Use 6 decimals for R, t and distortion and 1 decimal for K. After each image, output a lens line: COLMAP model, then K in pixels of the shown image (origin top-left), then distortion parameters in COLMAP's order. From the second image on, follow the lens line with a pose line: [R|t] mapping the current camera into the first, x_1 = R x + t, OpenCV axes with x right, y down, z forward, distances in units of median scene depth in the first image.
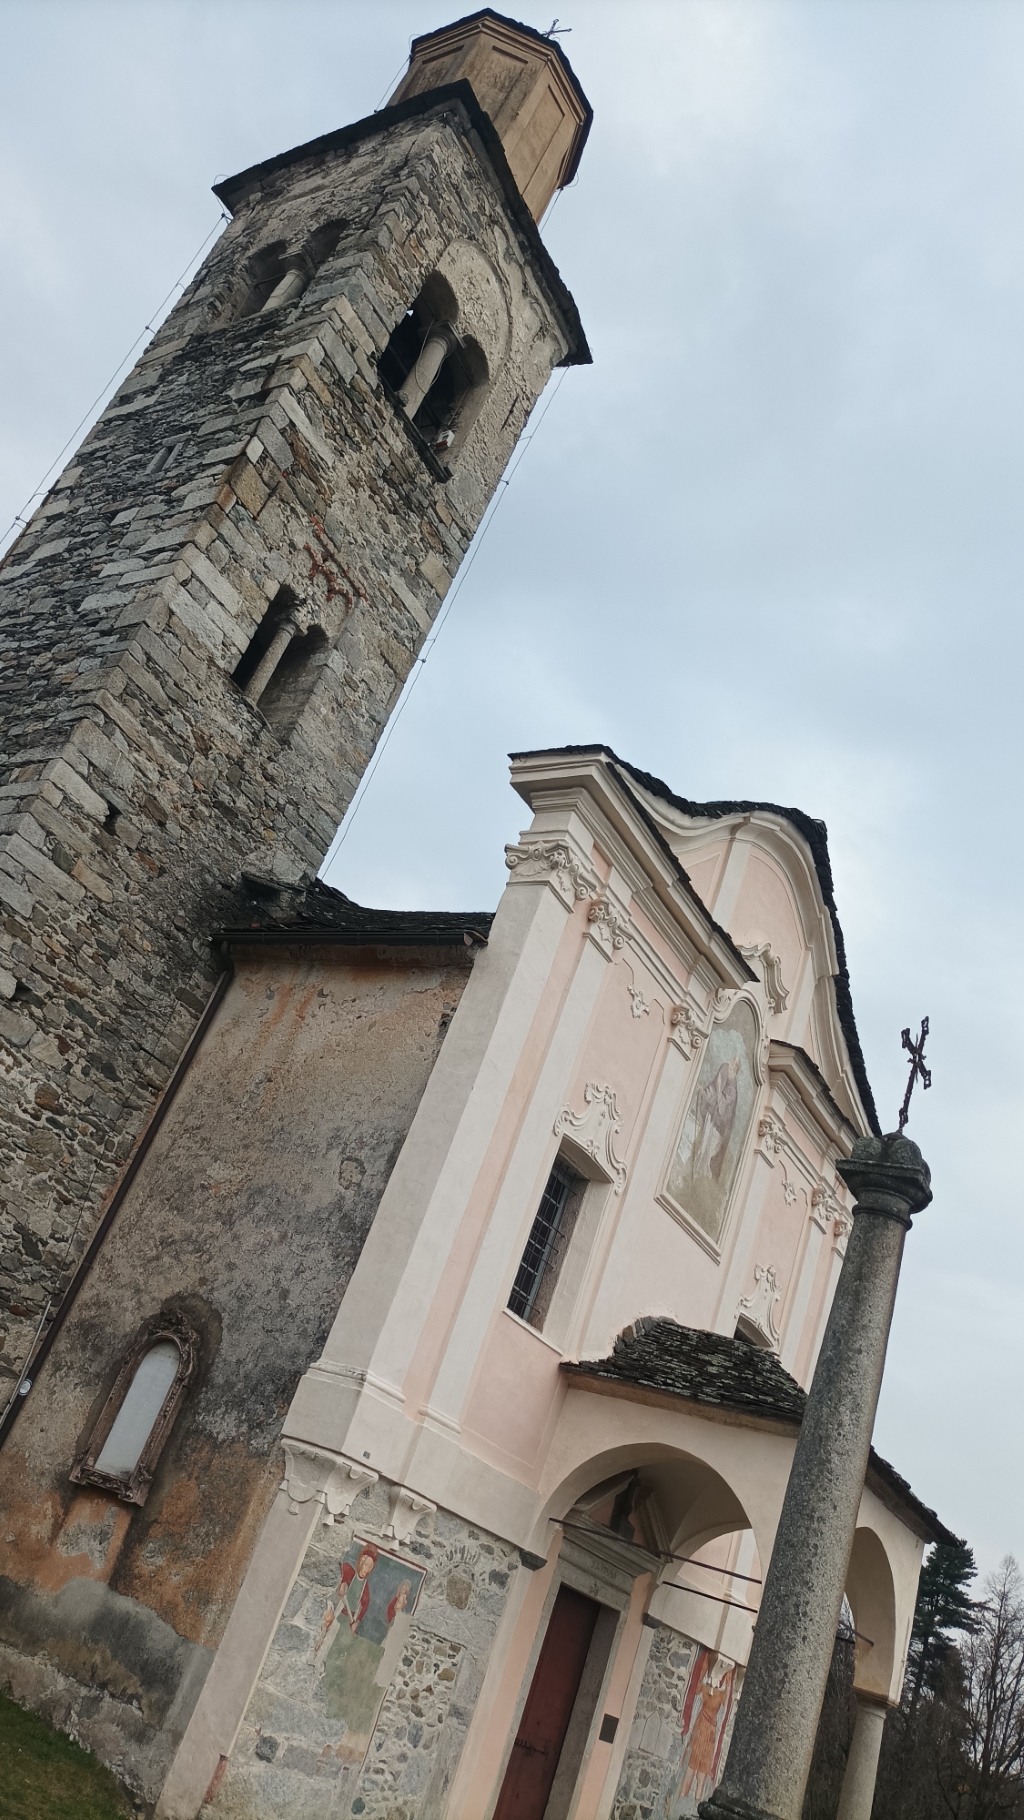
lens RADIAL K [[1354.6, 0, 513.8], [0, 1354.6, 907.6], [0, 0, 1]] dist [0.041717, -0.023661]
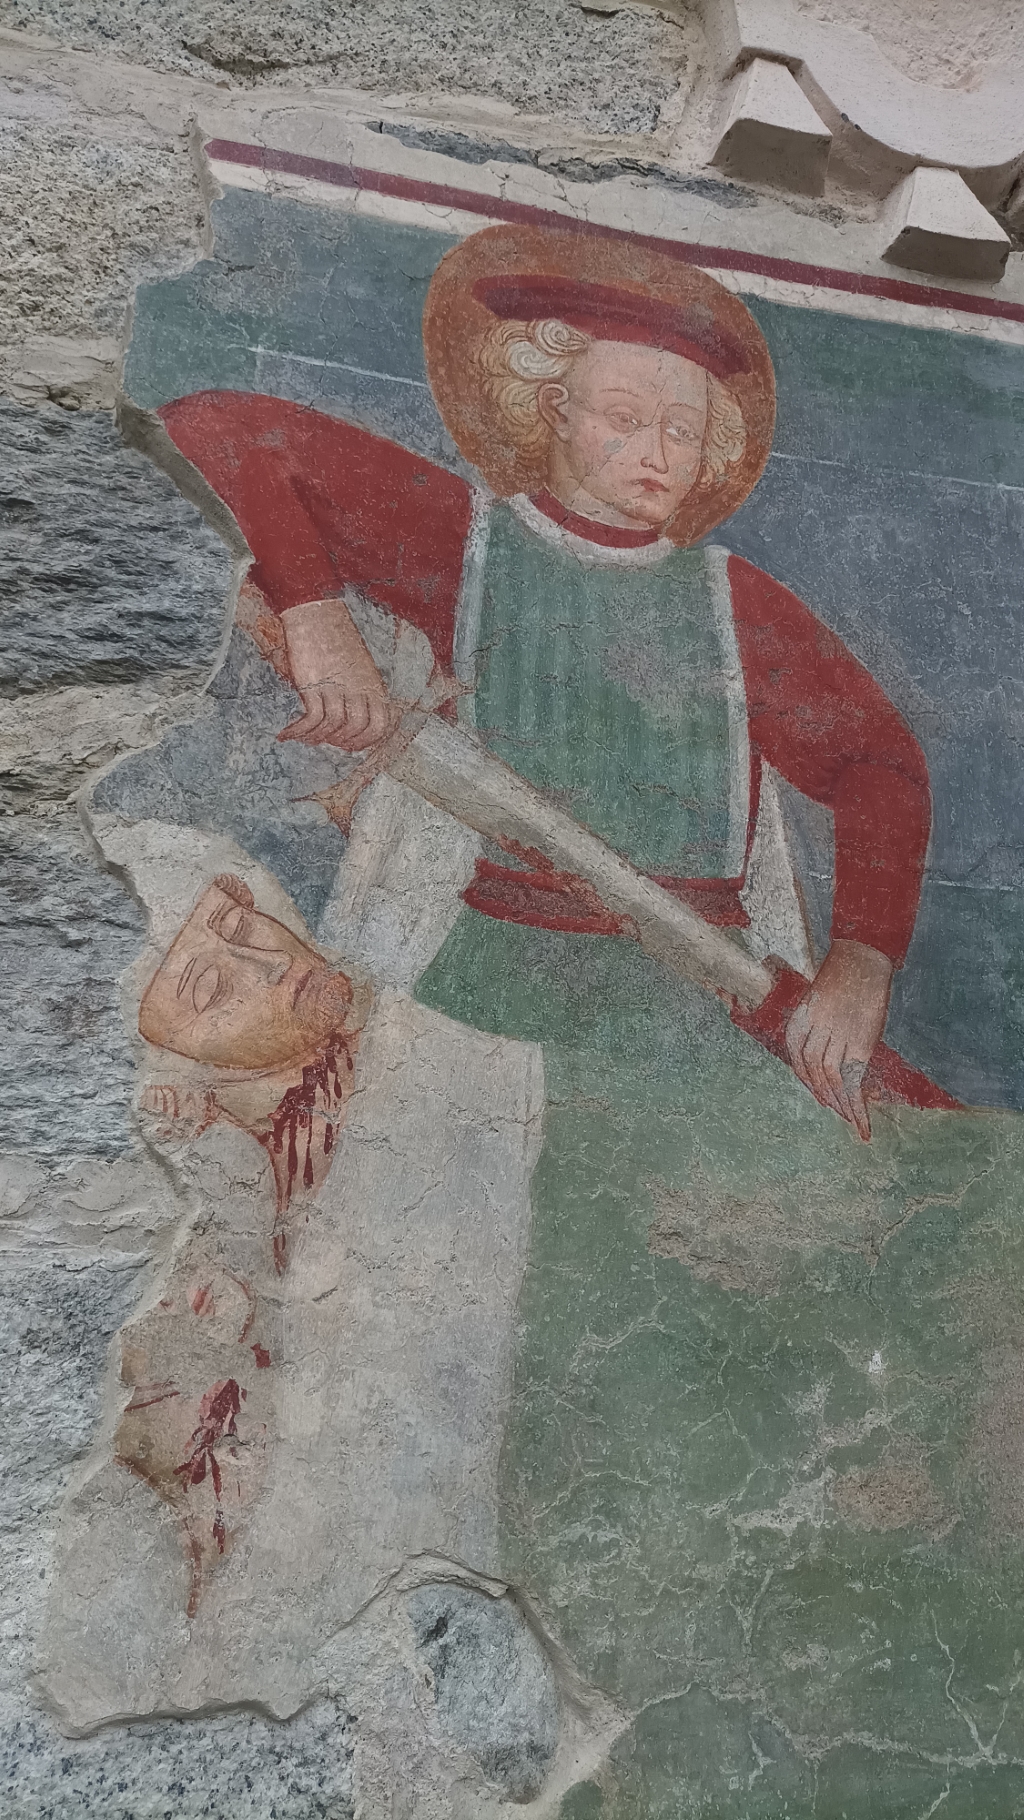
lens RADIAL K [[1353.7, 0, 512.0], [0, 1353.7, 910.0], [0, 0, 1]] dist [0.051577, -0.051519]
pose [[0.674651, -0.520041, -0.523835, -0.073764], [0.558763, 0.823526, -0.097926, 0.450205], [0.482317, -0.226634, 0.846172, 0.807154]]
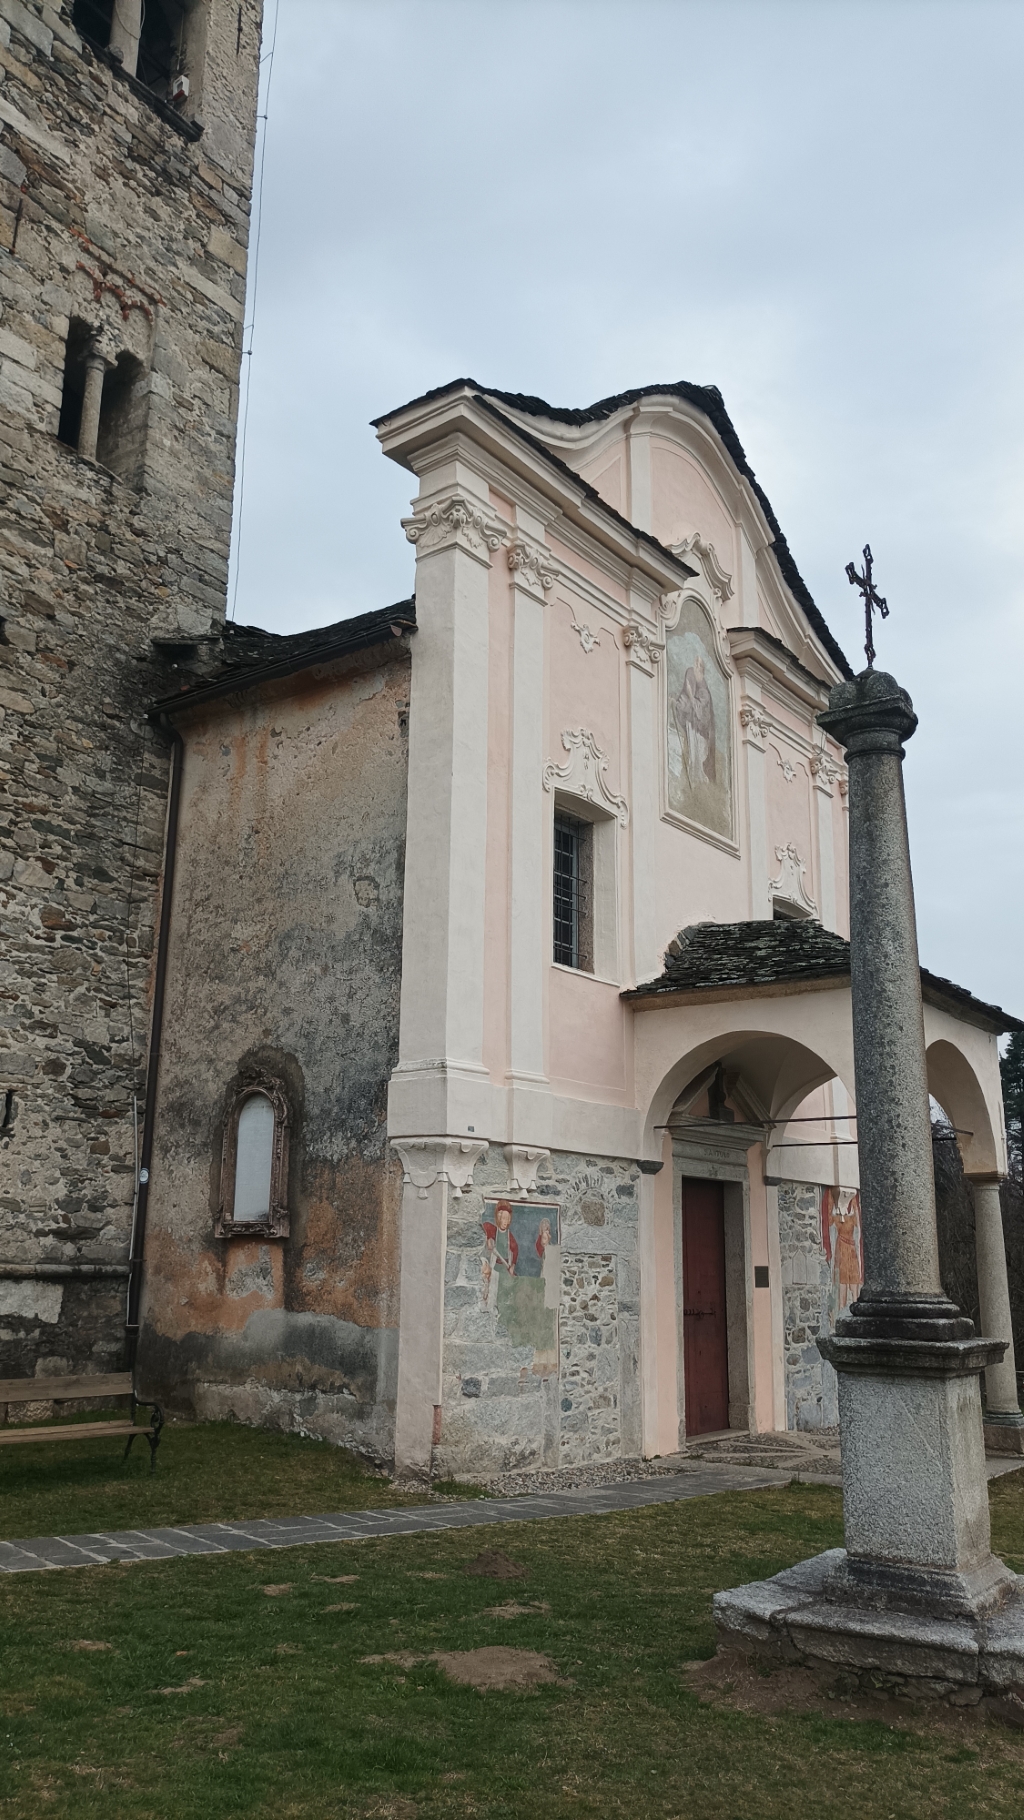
lens RADIAL K [[1353.7, 0, 512.0], [0, 1353.7, 910.0], [0, 0, 1]] dist [0.051577, -0.051519]
pose [[0.945693, -0.323809, -0.028482, 0.006566], [0.321453, 0.918587, 0.229928, 0.010862], [-0.048290, -0.226597, 0.972791, 0.009574]]
